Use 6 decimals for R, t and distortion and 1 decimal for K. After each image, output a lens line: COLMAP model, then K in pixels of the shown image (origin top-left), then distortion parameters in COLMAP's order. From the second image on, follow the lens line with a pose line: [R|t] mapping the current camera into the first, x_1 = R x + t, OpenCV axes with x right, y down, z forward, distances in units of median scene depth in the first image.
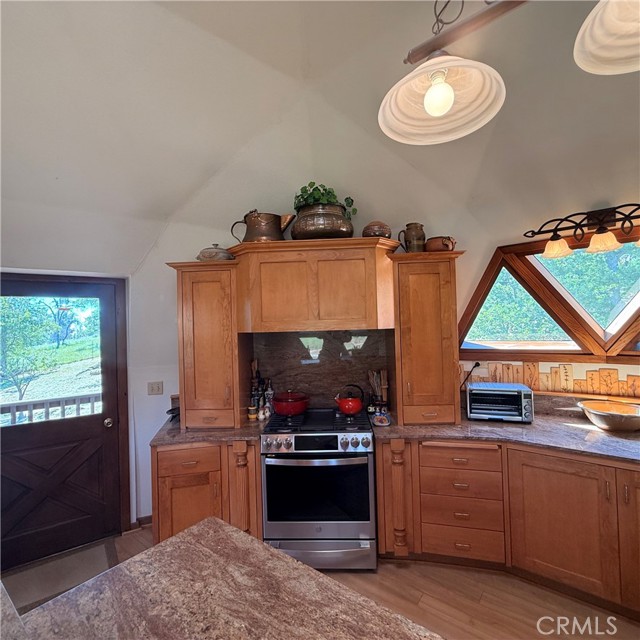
lens RADIAL K [[342.6, 0, 321.2], [0, 342.6, 321.1], [0, 0, 1]] dist [0.003705, 0.000401]
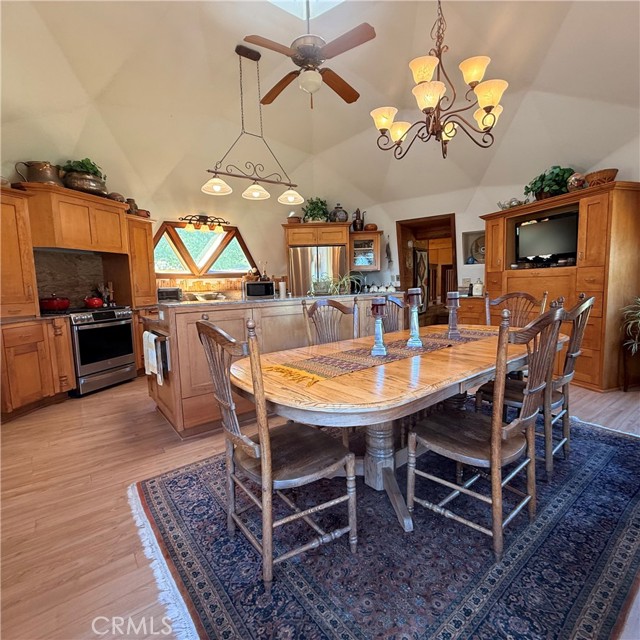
lens RADIAL K [[342.6, 0, 315.8], [0, 342.6, 317.0], [0, 0, 1]] dist [0.003705, 0.000401]
pose [[0.283740, -0.068800, 0.956430, -1.275242], [0.009175, 0.997572, 0.069037, 0.232188], [-0.958857, -0.010813, 0.283682, -0.486996]]
